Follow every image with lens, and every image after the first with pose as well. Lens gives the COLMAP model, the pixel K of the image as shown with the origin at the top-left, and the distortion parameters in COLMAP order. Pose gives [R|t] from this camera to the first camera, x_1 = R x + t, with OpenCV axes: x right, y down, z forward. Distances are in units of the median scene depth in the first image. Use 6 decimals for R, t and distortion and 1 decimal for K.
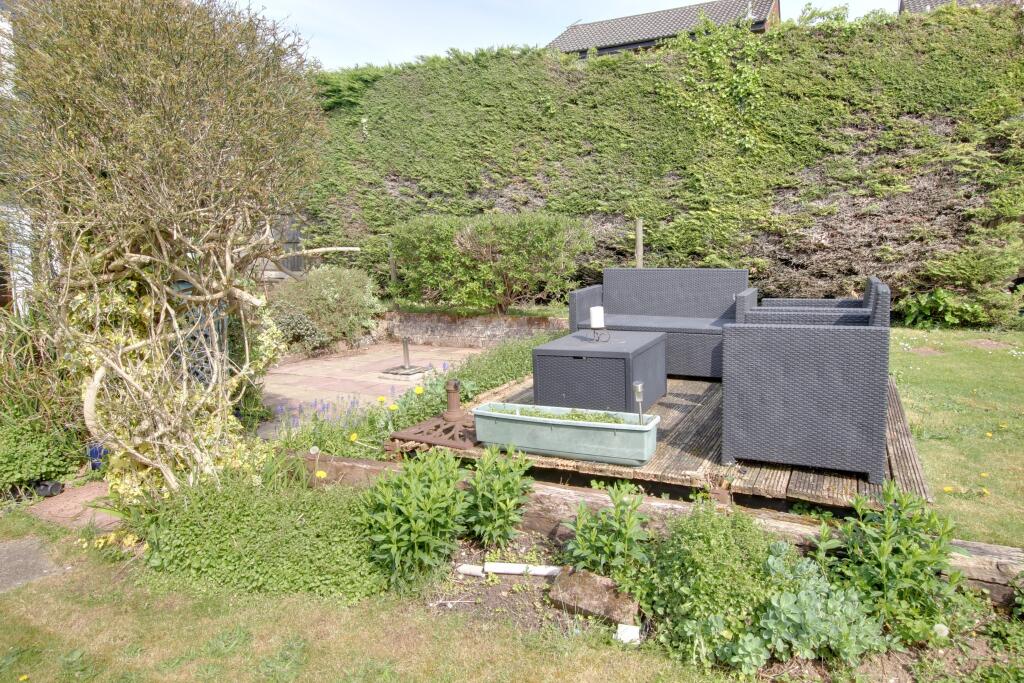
lens RADIAL K [[632.5, 0, 507.0], [0, 632.5, 331.0], [0, 0, 1]] dist [-0.016375, 0.007083]
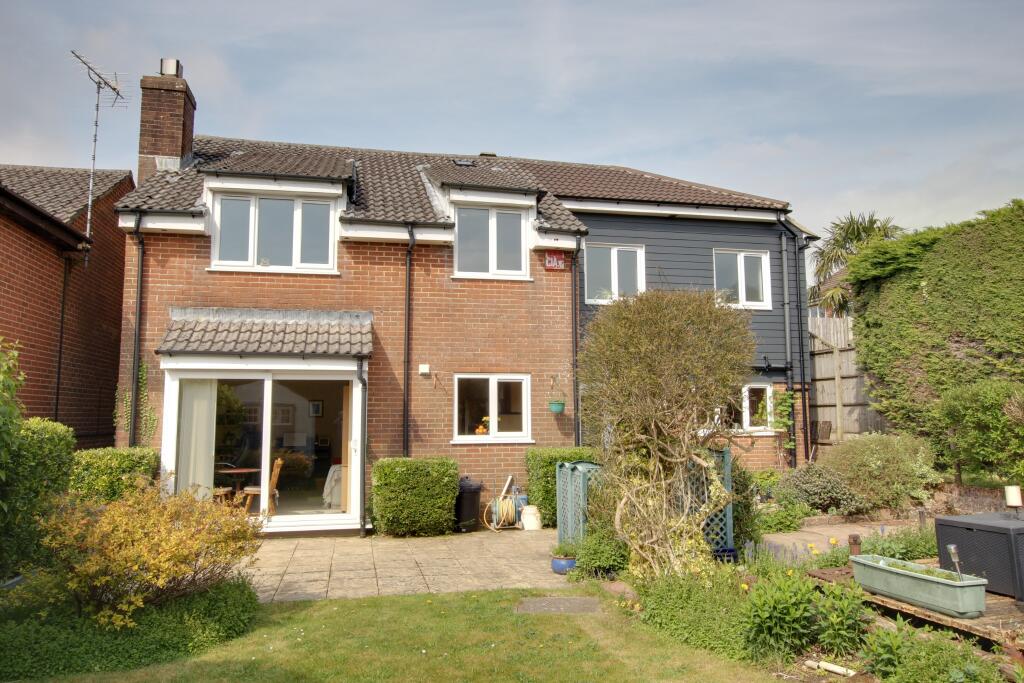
lens RADIAL K [[758.5, 0, 508.6], [0, 758.5, 337.6], [0, 0, 1]] dist [-0.006142, 0.007705]
pose [[0.637001, -0.076775, -0.767030, 0.304785], [-0.084682, 0.982036, -0.168622, 0.001729], [0.766198, 0.172366, 0.619057, -0.244353]]
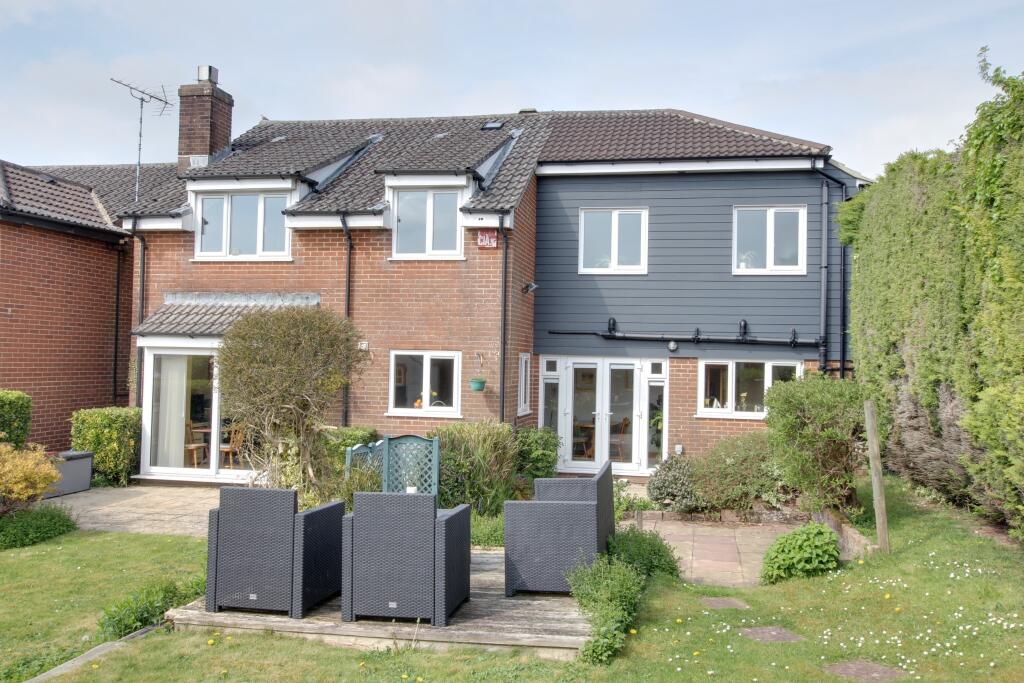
lens RADIAL K [[909.3, 0, 513.0], [0, 909.3, 342.7], [0, 0, 1]] dist [0.007055, 0.008982]
pose [[0.266423, -0.006190, -0.963836, 0.964137], [-0.128767, 0.990787, -0.041957, -0.133716], [0.955216, 0.135289, 0.263171, 0.323478]]
